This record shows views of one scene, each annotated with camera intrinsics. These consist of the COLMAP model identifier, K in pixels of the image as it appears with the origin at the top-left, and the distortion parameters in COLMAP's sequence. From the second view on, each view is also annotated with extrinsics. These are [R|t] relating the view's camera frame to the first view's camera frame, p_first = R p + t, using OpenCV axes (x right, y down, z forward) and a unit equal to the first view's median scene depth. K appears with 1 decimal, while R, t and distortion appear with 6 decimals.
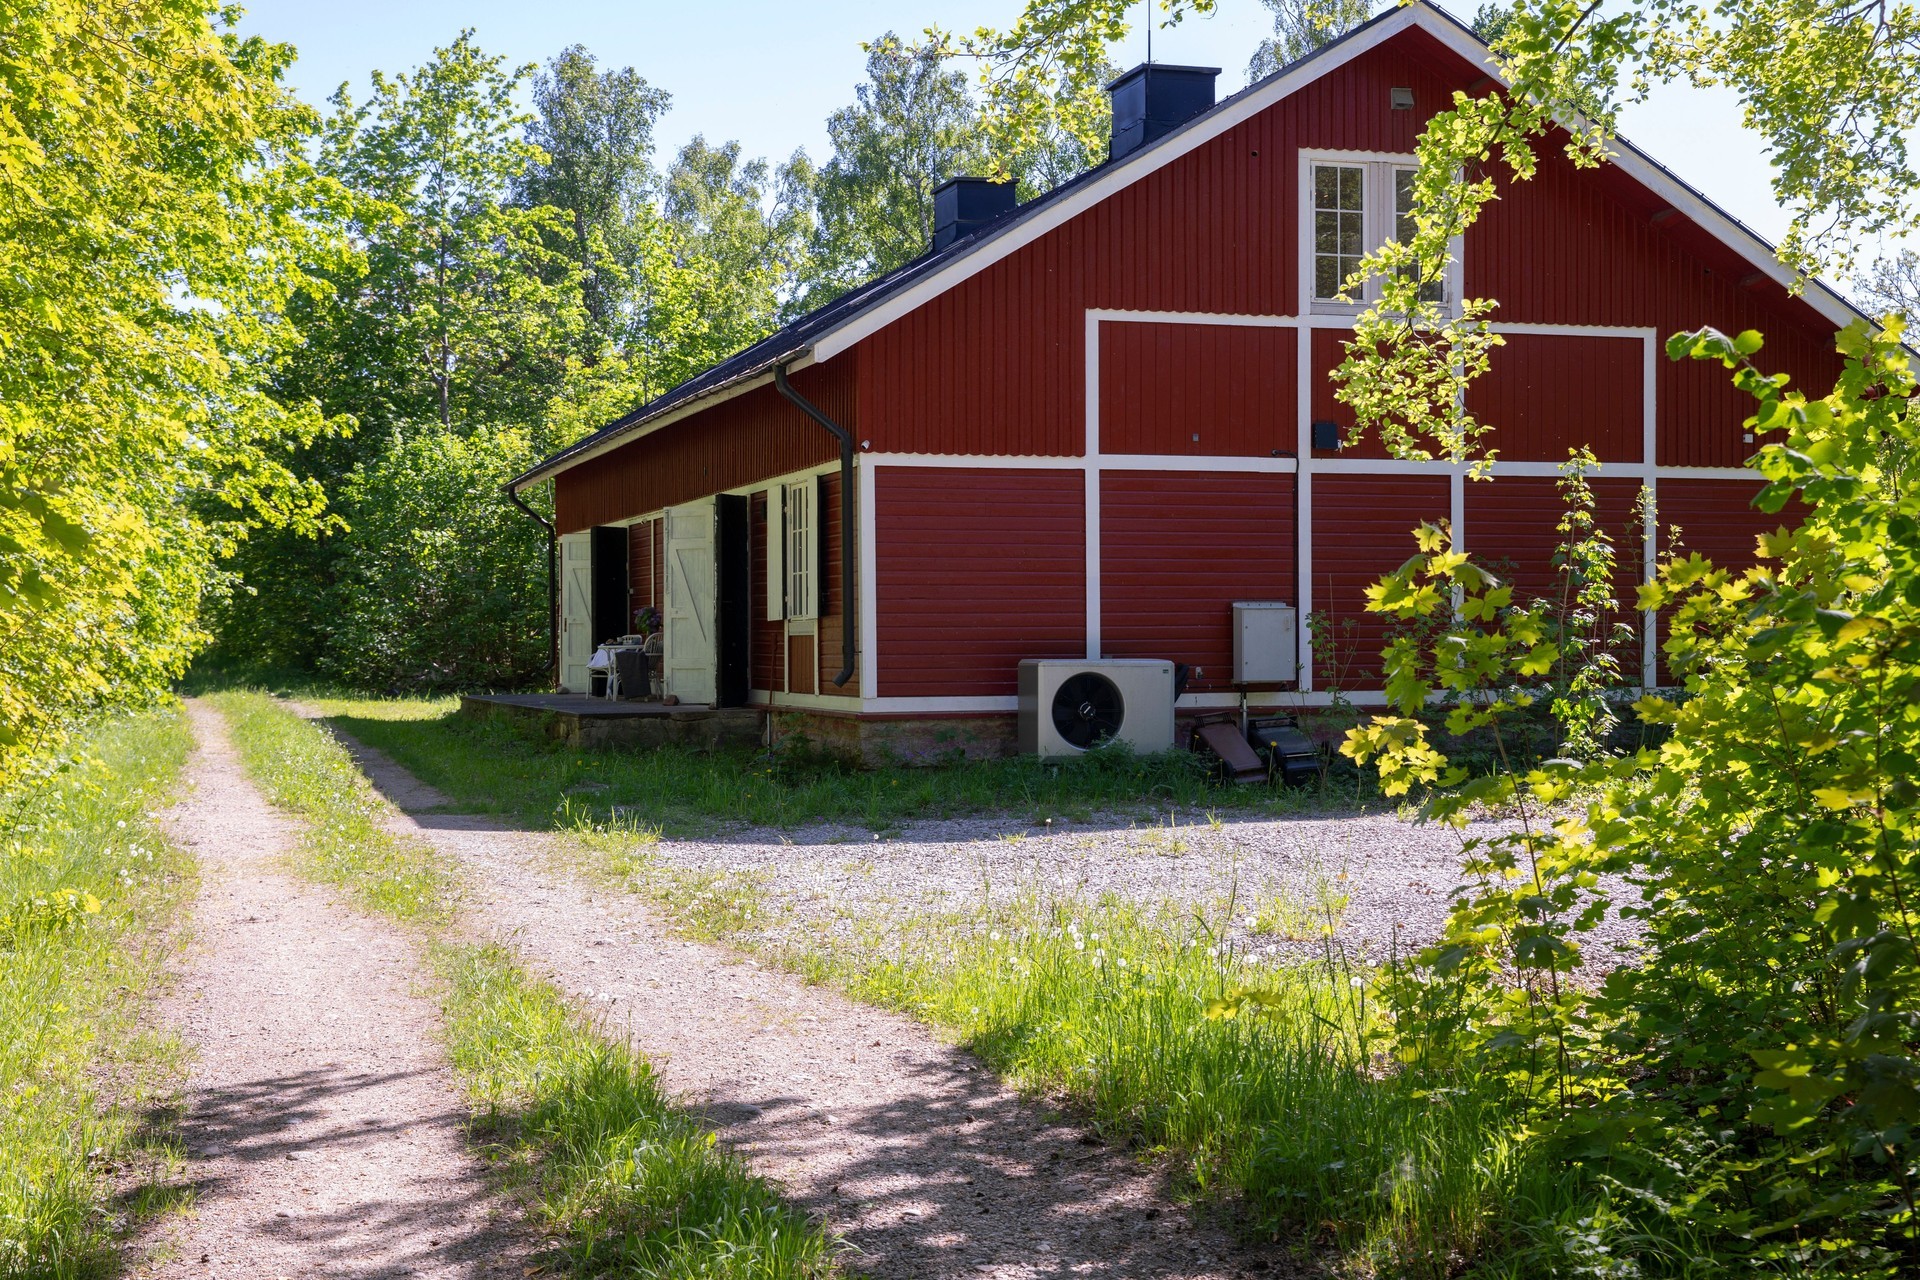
lens RADIAL K [[2508.2, 0, 959.8], [0, 2508.2, 639.4], [0, 0, 1]] dist [-0.000206, 0.000000]
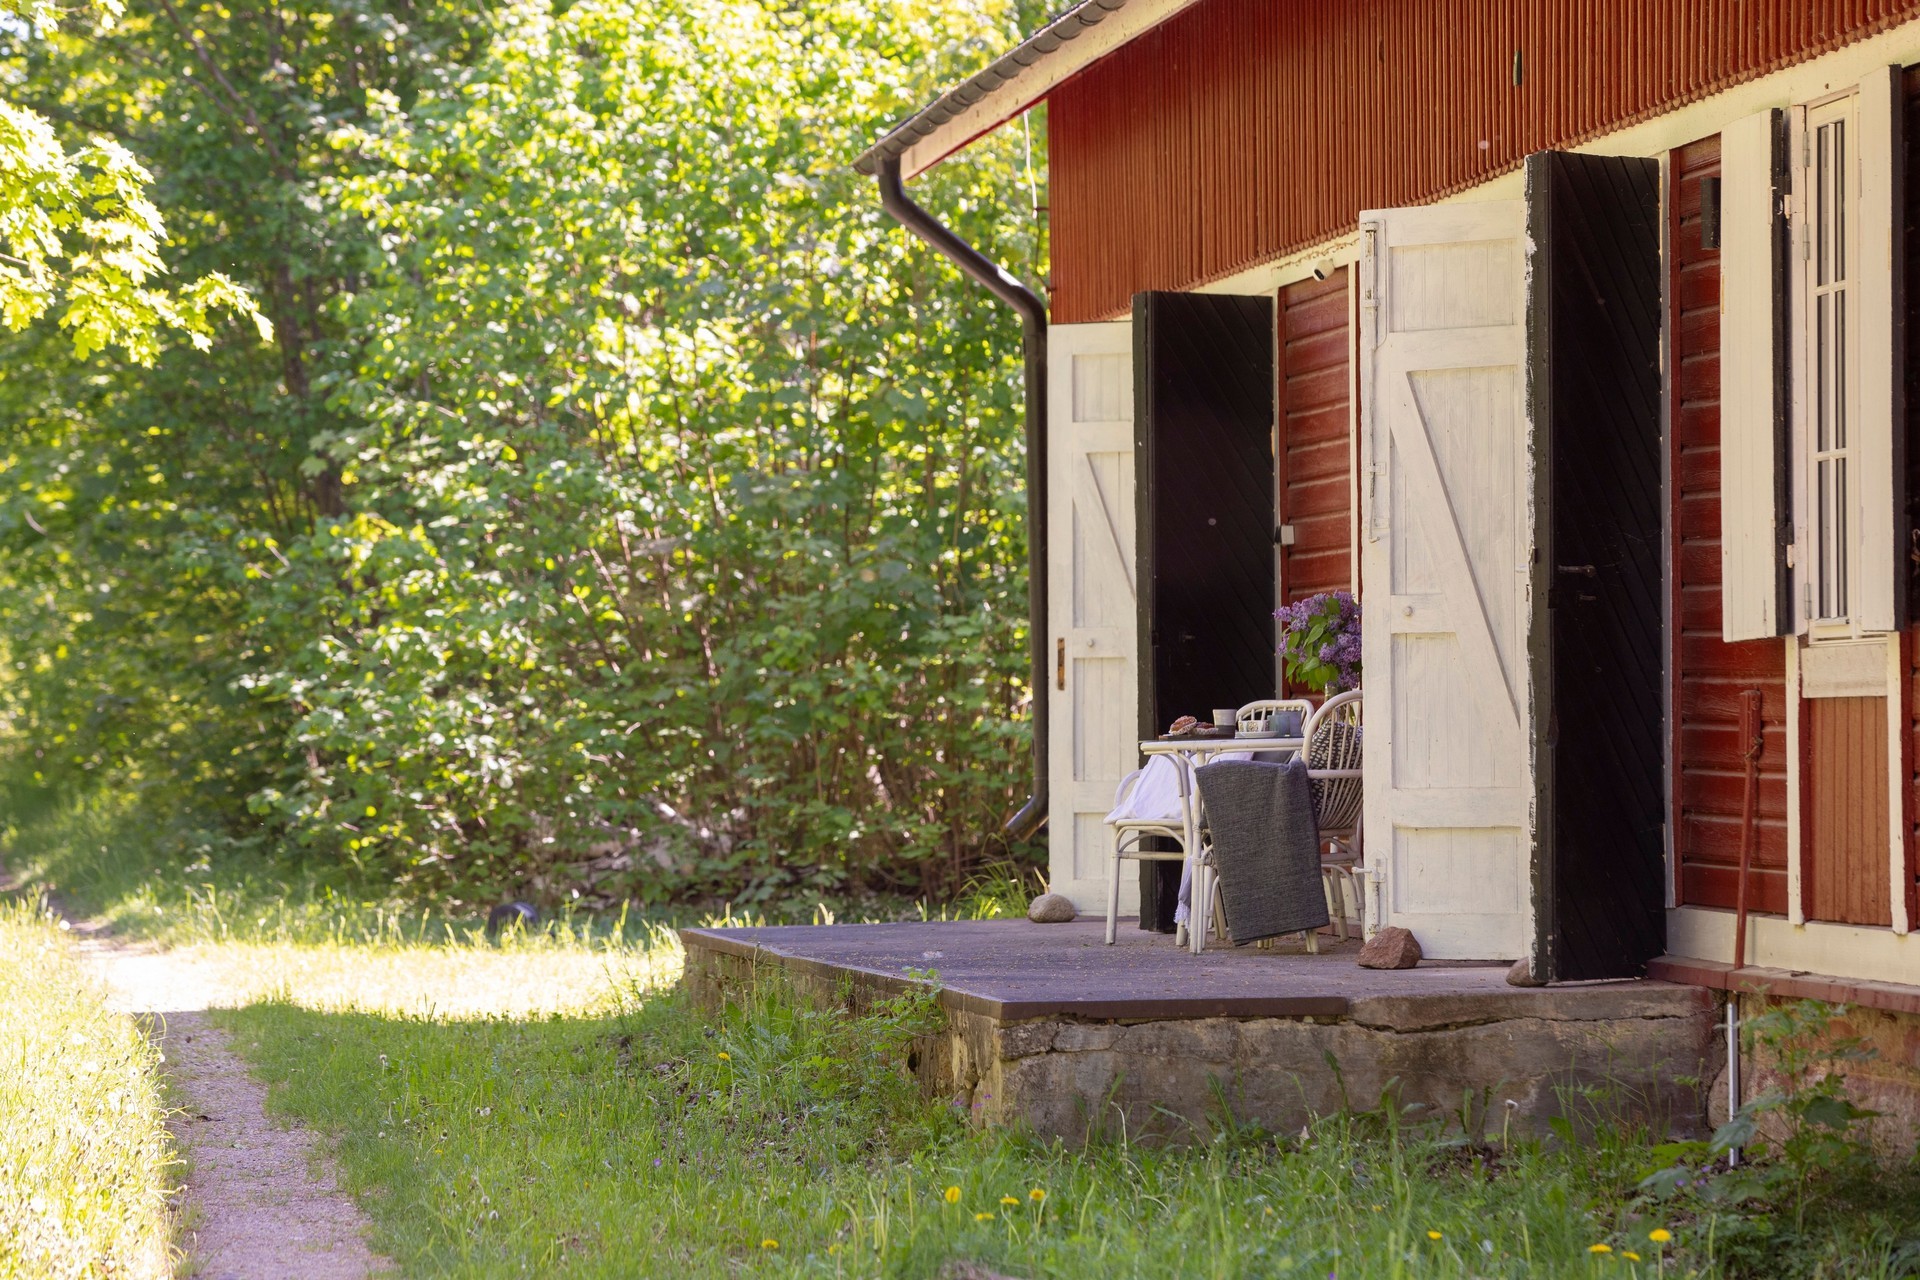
lens RADIAL K [[7991.9, 0, 960.0], [0, 7991.9, 641.3], [0, 0, 1]] dist [0.328398, 0.000000]
pose [[0.955762, -0.011460, -0.293918, 0.086342], [0.009477, 0.999922, -0.008172, -0.001447], [0.293989, 0.005025, 0.955796, 0.184237]]
